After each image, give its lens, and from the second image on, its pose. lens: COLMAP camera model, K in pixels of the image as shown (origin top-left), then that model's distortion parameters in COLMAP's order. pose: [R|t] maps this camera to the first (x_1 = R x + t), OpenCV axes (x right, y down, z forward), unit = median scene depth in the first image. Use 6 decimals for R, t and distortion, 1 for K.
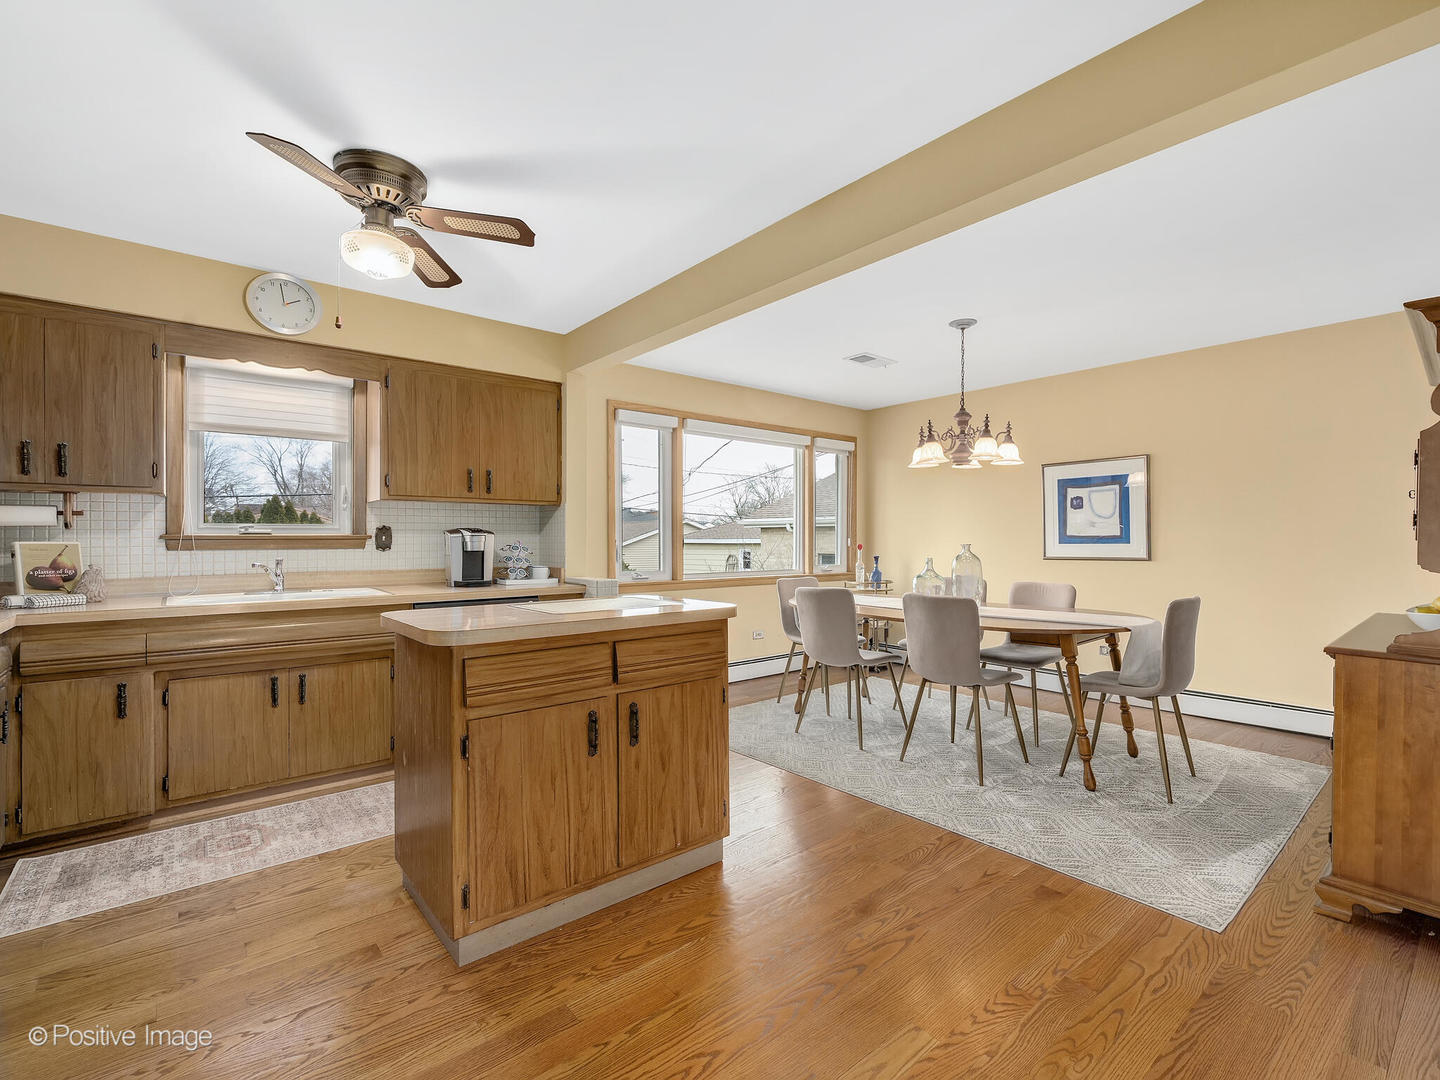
lens RADIAL K [[647.0, 0, 714.2], [0, 647.0, 537.6], [0, 0, 1]] dist [0.002133, -0.001023]
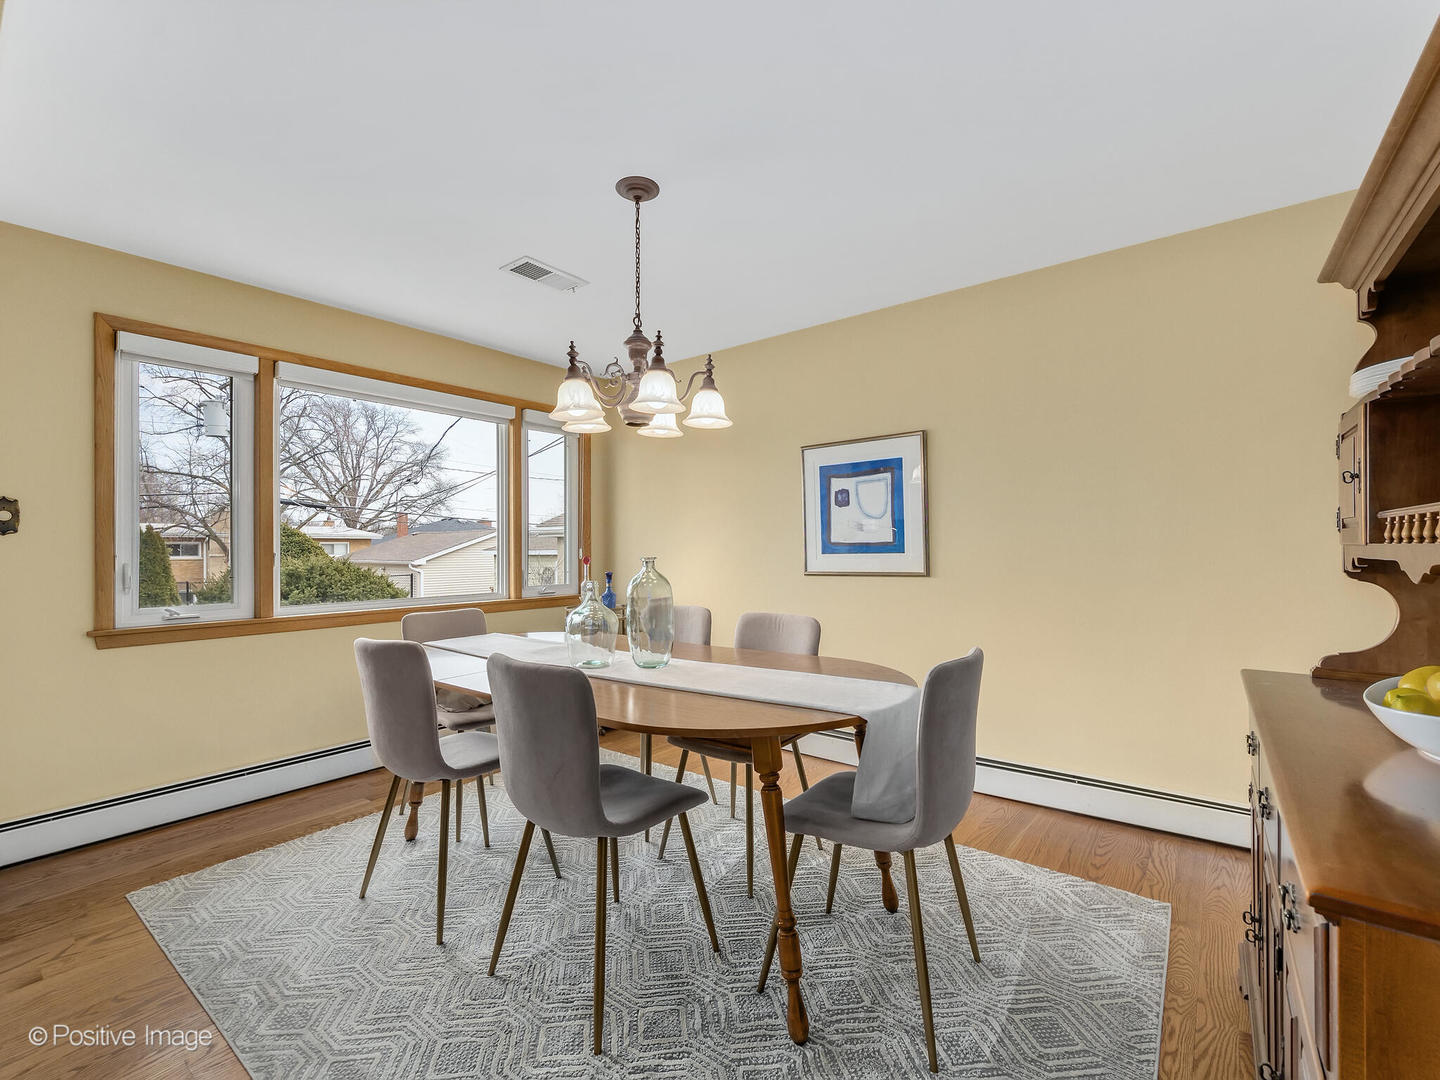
lens RADIAL K [[647.0, 0, 717.0], [0, 647.0, 544.8], [0, 0, 1]] dist [0.002133, -0.001023]
pose [[0.971486, -0.006909, 0.236997, 0.261866], [0.007907, 0.999963, -0.003260, 0.000596], [-0.236966, 0.005041, 0.971505, 0.338736]]
